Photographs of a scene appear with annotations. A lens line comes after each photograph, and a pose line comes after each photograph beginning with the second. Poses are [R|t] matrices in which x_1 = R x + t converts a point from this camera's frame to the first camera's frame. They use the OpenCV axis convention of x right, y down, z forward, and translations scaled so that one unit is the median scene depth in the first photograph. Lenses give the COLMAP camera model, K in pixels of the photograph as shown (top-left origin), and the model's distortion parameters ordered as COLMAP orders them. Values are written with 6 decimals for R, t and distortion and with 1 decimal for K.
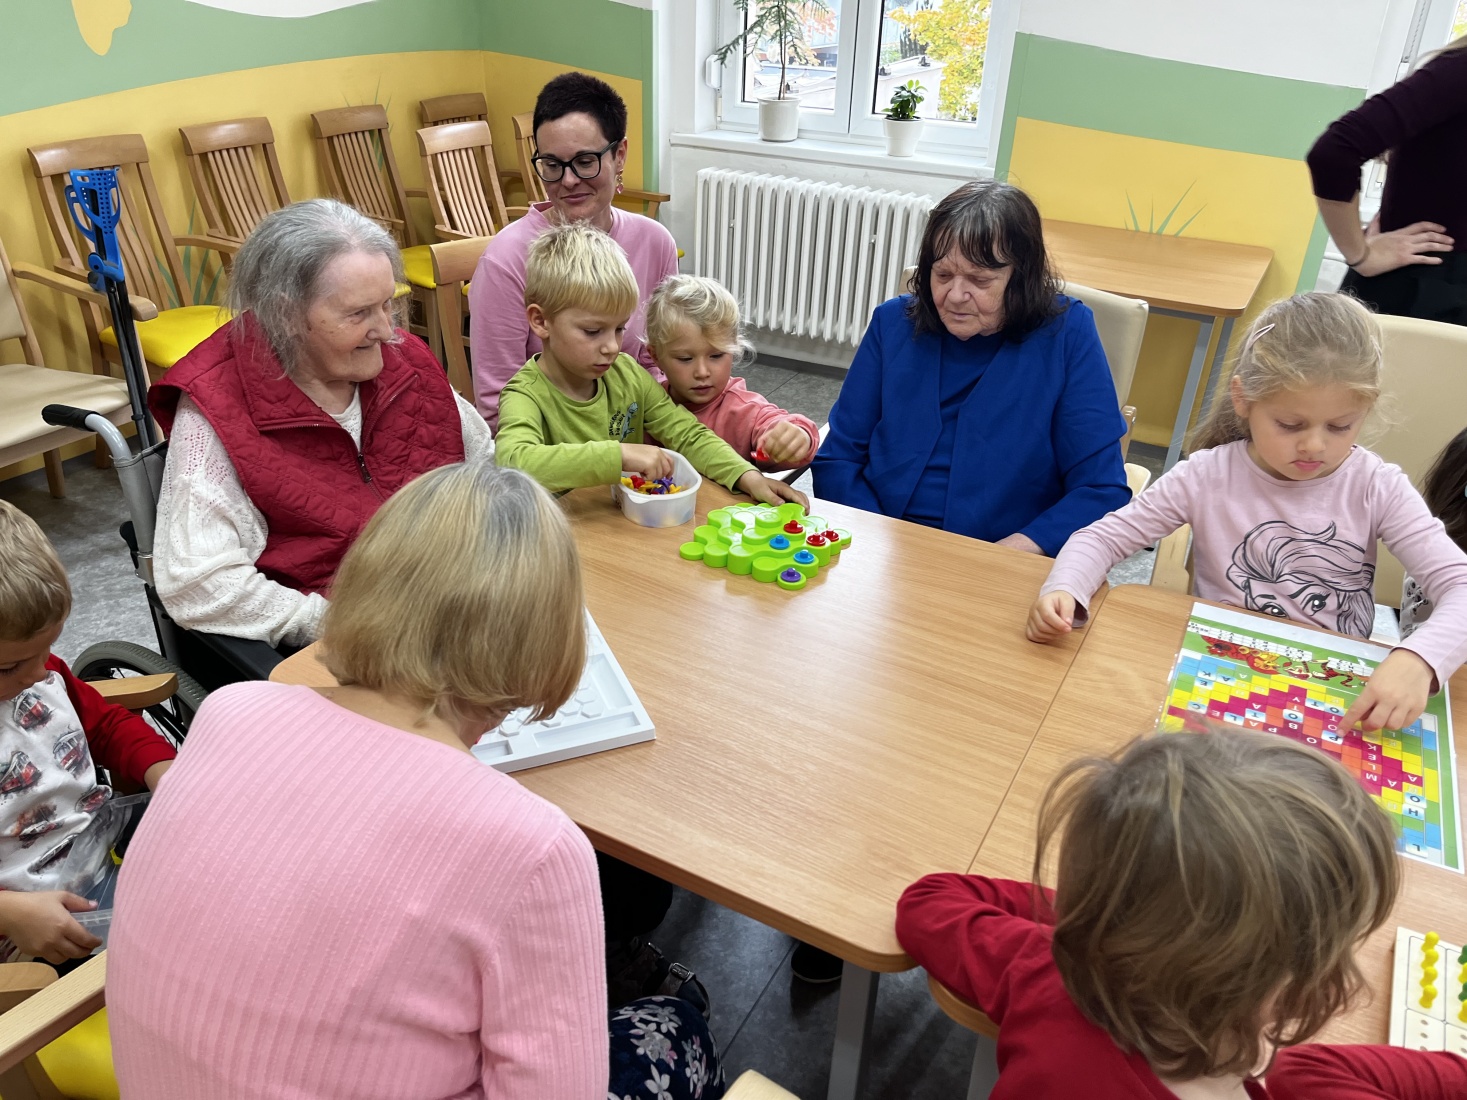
lens RADIAL K [[1098.1, 0, 728.6], [0, 1098.1, 556.0], [0, 0, 1]] dist [0.039982, -0.071900]
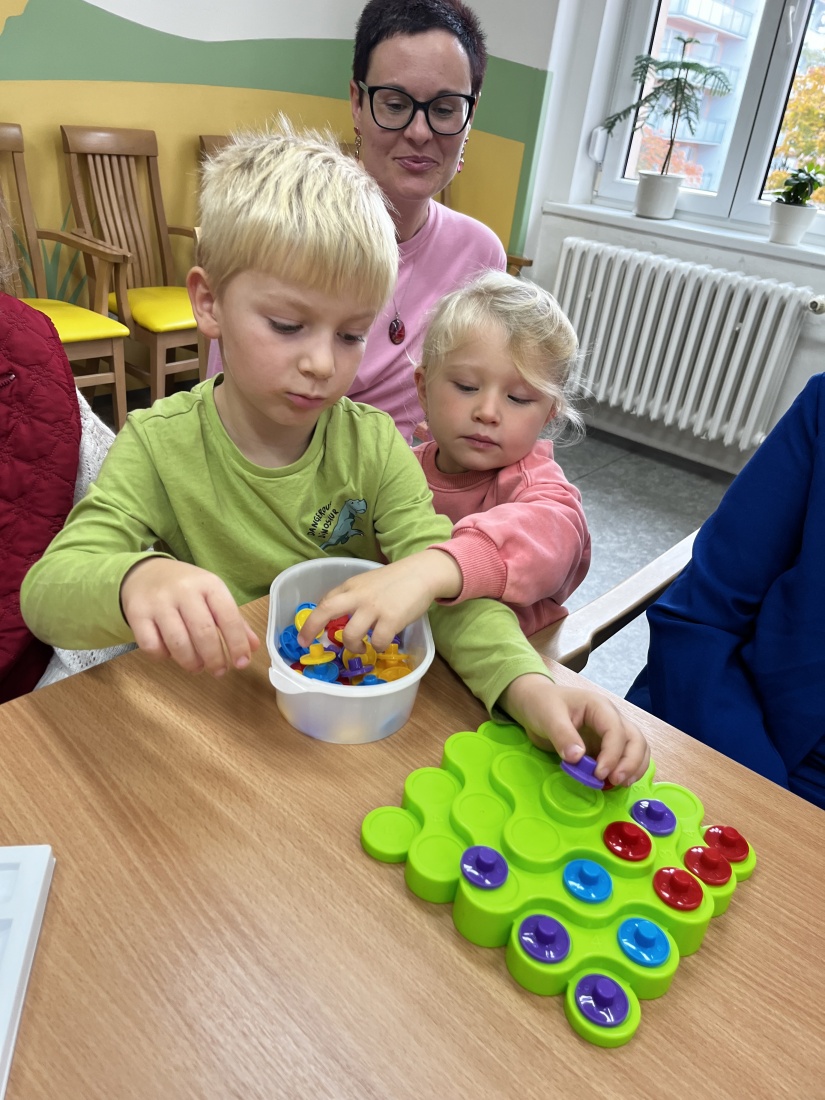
lens RADIAL K [[823.4, 0, 393.6], [0, 823.4, 547.3], [0, 0, 1]] dist [0.039982, -0.071900]
pose [[0.967278, 0.177312, -0.181476, 0.008399], [-0.181426, 0.983385, -0.006190, -0.045488], [0.177363, 0.038912, 0.983376, 0.267539]]
